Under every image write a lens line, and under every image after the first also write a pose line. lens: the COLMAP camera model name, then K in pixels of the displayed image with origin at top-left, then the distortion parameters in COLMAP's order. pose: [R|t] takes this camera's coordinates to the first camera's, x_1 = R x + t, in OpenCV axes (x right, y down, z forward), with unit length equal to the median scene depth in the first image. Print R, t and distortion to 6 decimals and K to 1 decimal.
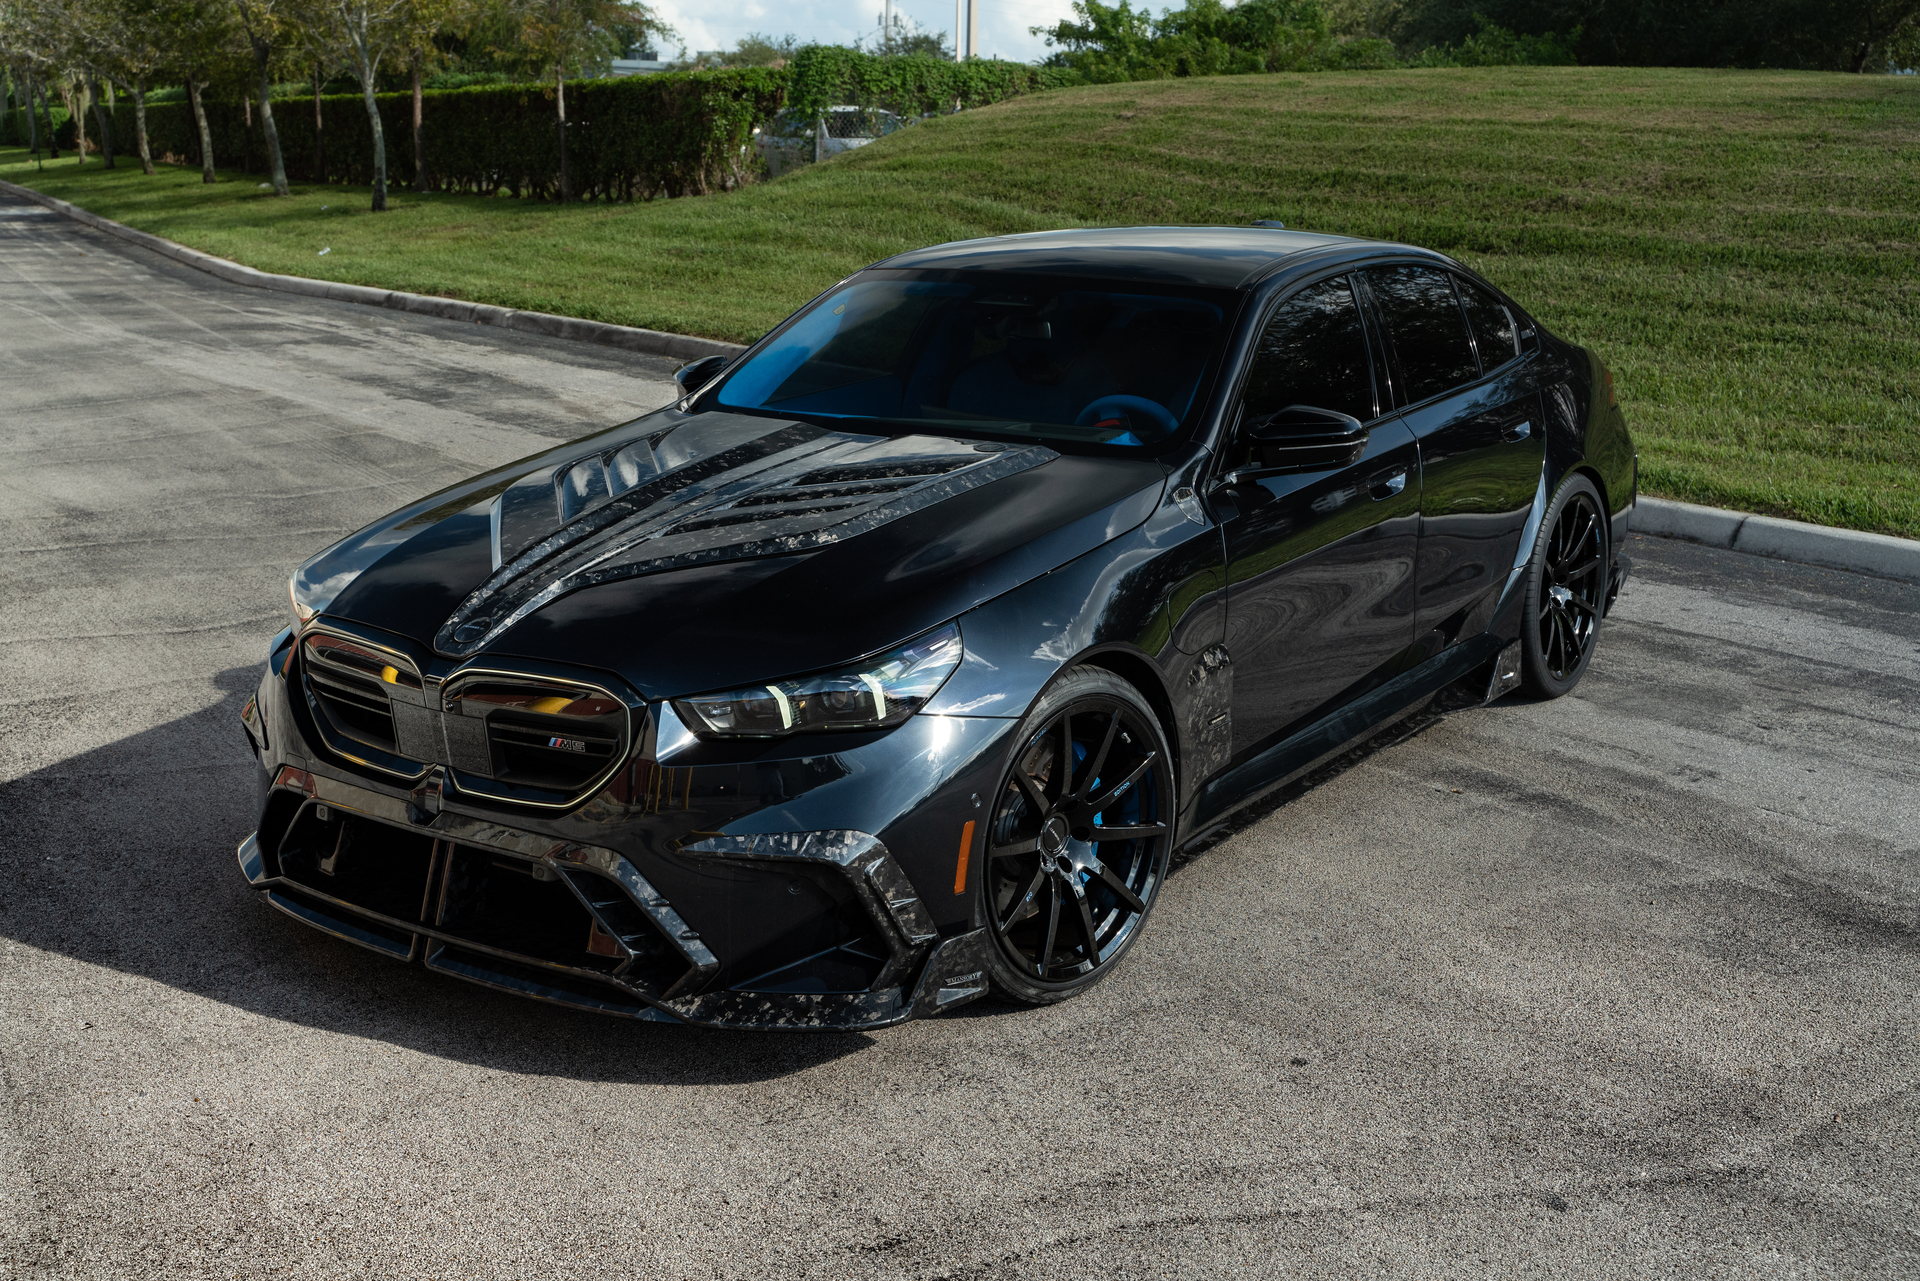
lens RADIAL K [[2246.3, 0, 958.4], [0, 2246.3, 637.0], [0, 0, 1]] dist [-0.000436, 0.000000]
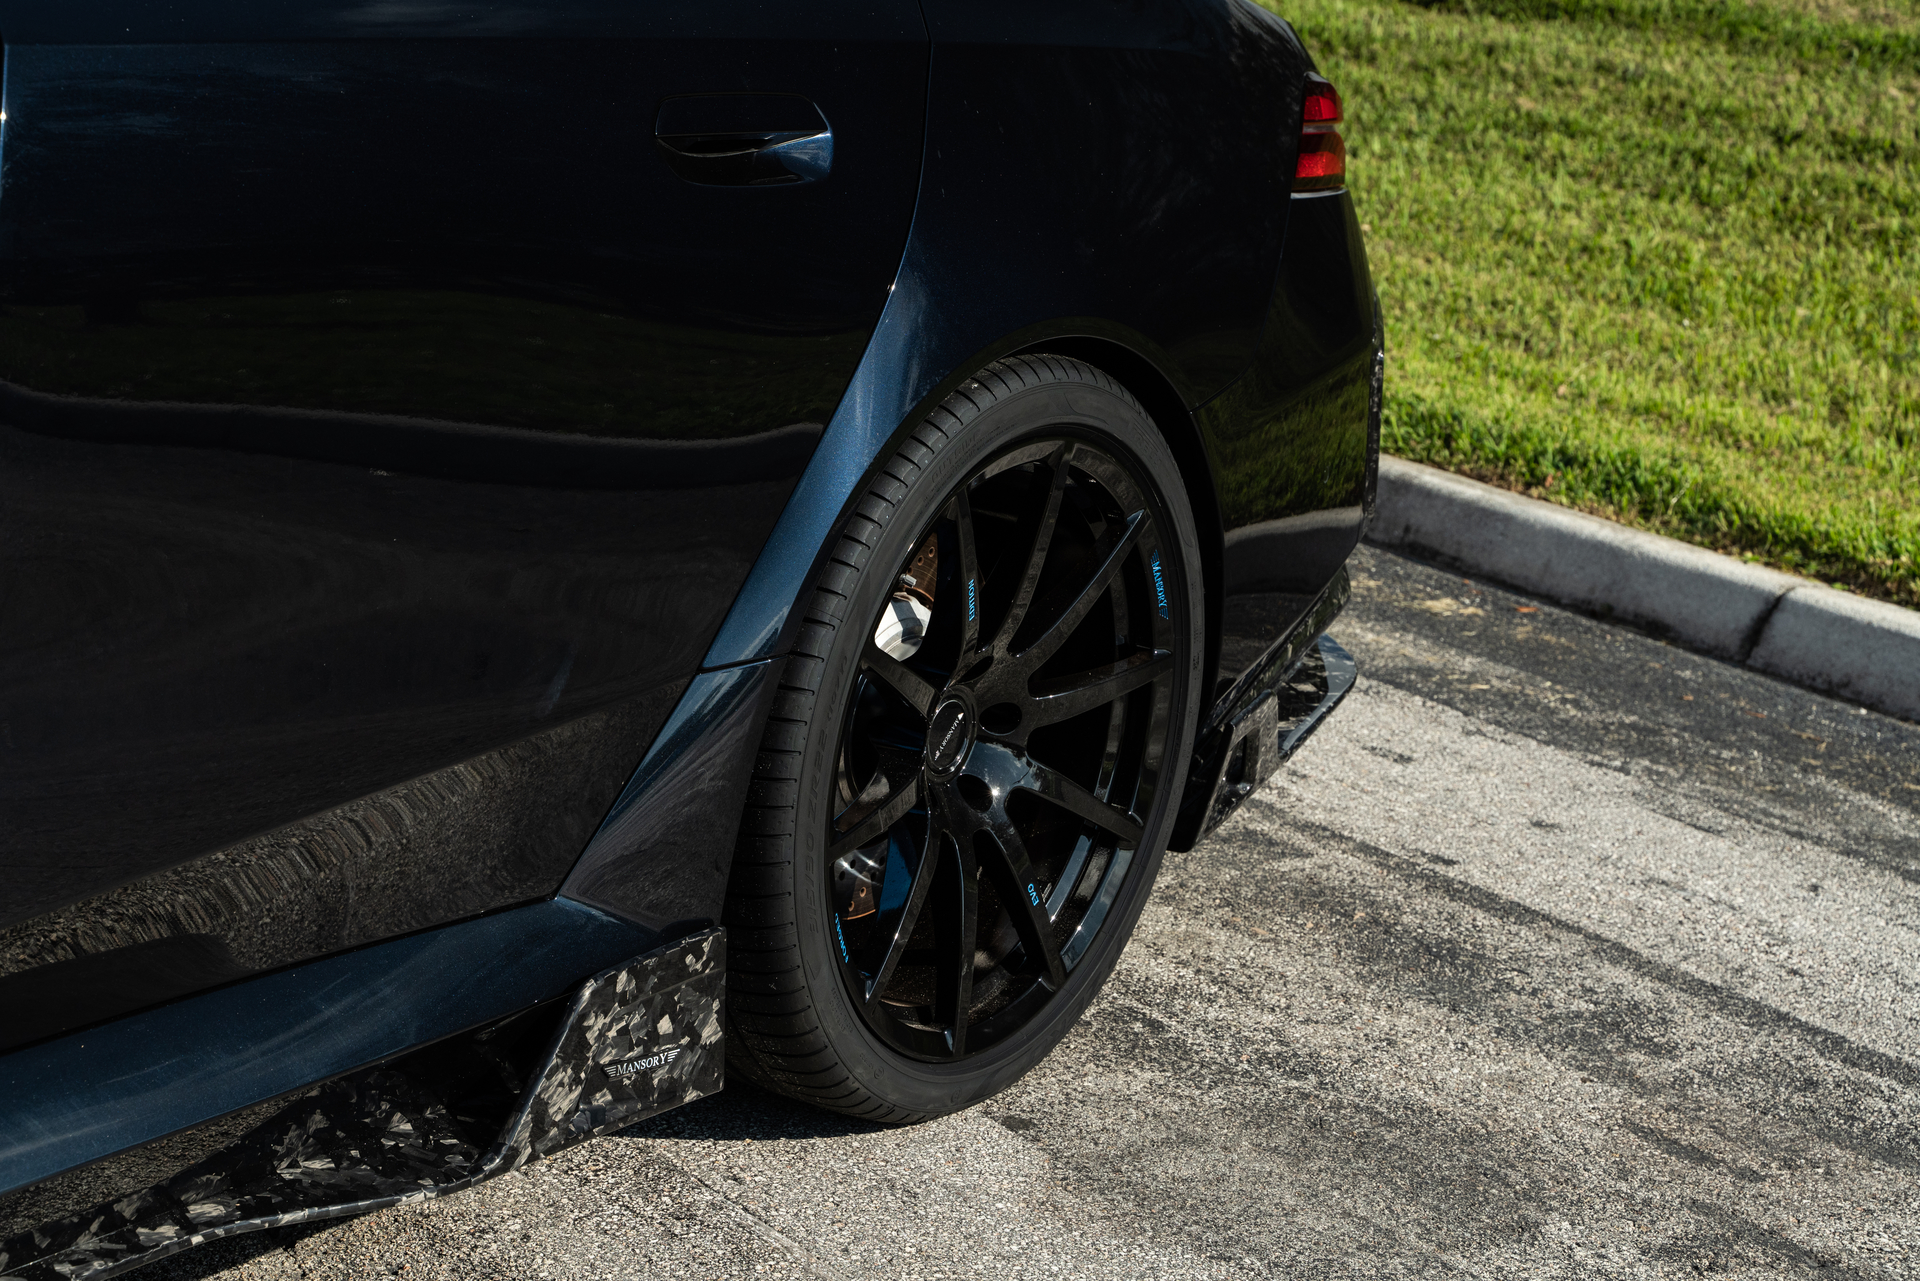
lens RADIAL K [[3290.5, 0, 960.9], [0, 3290.5, 642.7], [0, 0, 1]] dist [0.008097, 0.000000]
pose [[0.993130, 0.110271, 0.039152, 0.149253], [-0.110130, 0.993901, -0.005738, -0.019725], [-0.039546, 0.001387, 0.999217, 0.346452]]
